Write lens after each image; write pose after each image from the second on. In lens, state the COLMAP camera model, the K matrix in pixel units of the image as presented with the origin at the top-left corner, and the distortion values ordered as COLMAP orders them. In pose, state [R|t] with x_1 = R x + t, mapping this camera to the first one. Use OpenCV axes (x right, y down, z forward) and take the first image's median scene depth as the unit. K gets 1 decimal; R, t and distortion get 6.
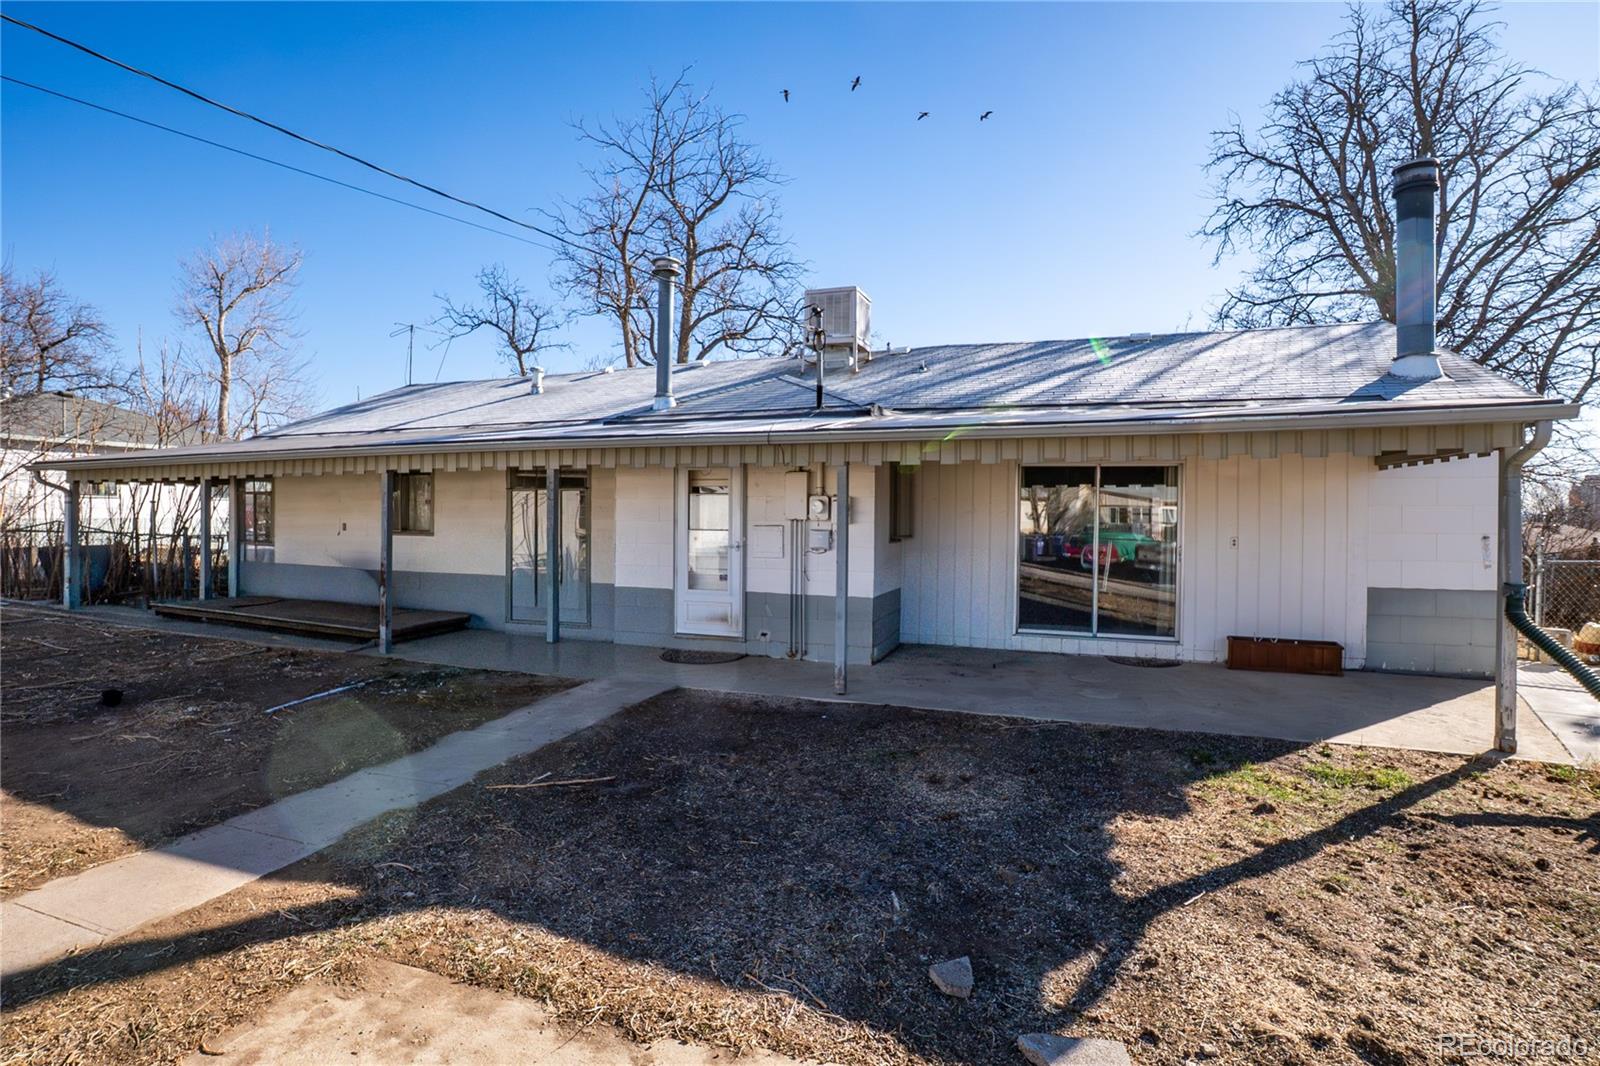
lens RADIAL K [[778.1, 0, 793.2], [0, 778.1, 522.6], [0, 0, 1]] dist [-0.043698, 0.009986]
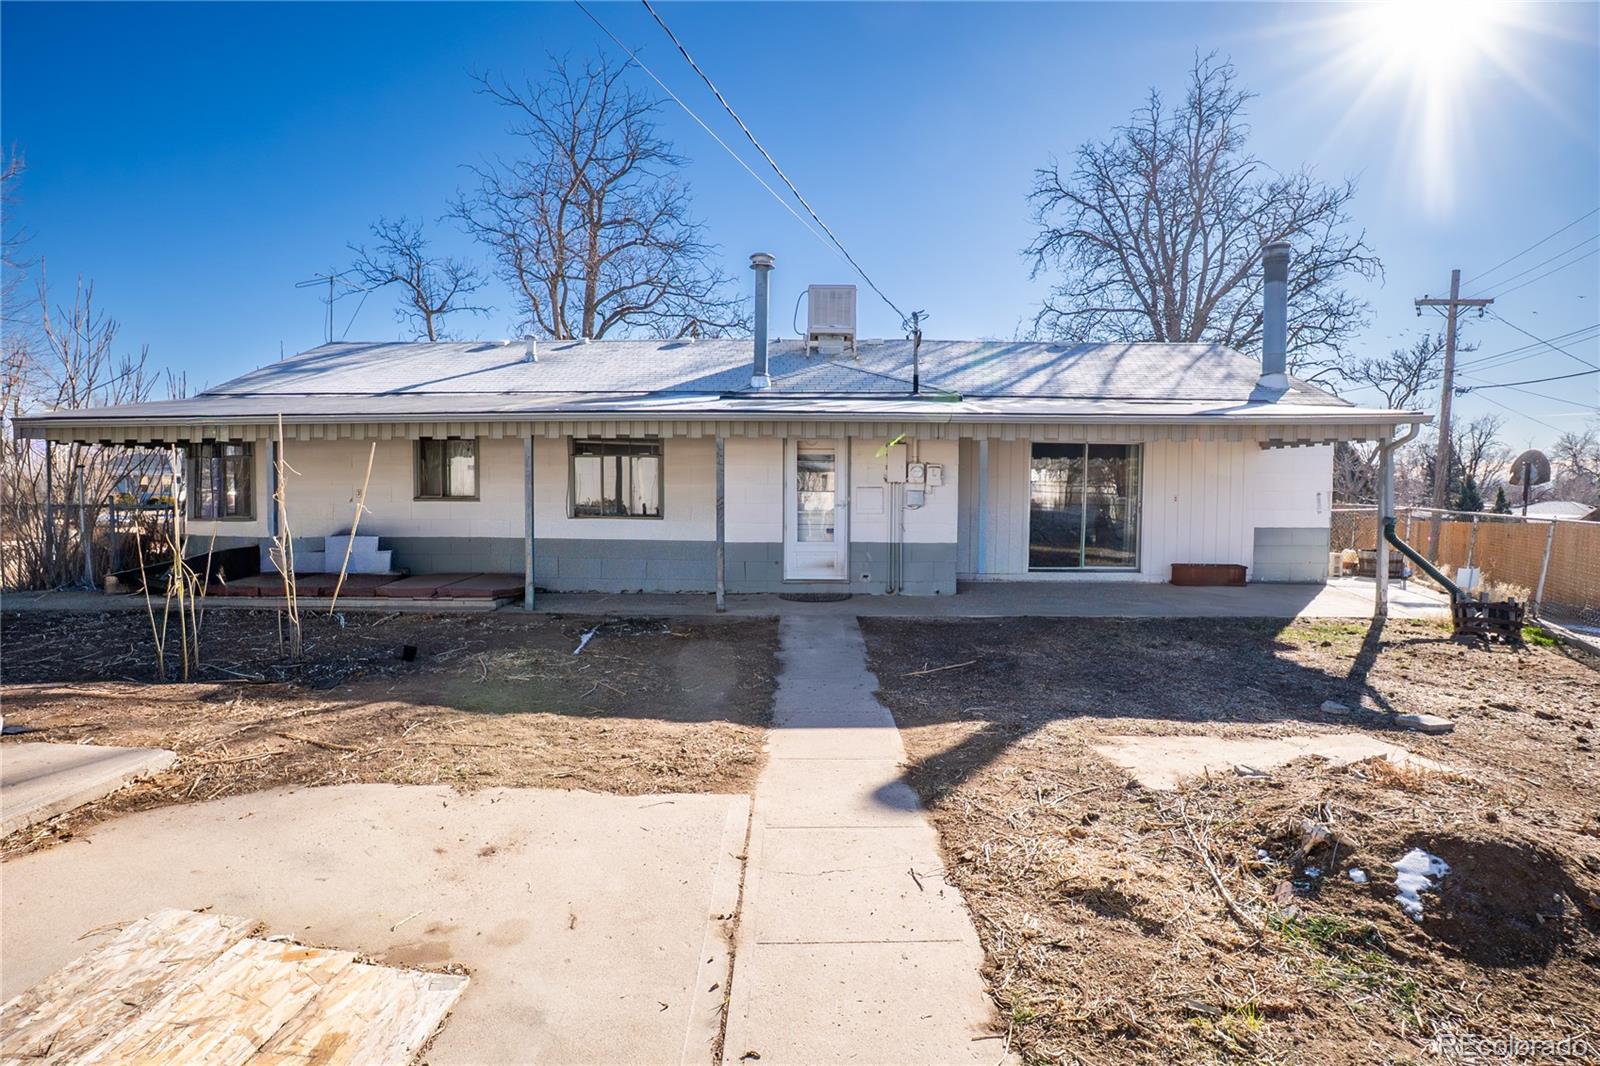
lens RADIAL K [[778.1, 0, 793.2], [0, 778.1, 522.6], [0, 0, 1]] dist [-0.043698, 0.009986]
pose [[0.942408, -0.017282, 0.334019, -0.539374], [0.005140, 0.999295, 0.037201, 0.012169], [-0.334426, -0.033341, 0.941832, -0.112251]]
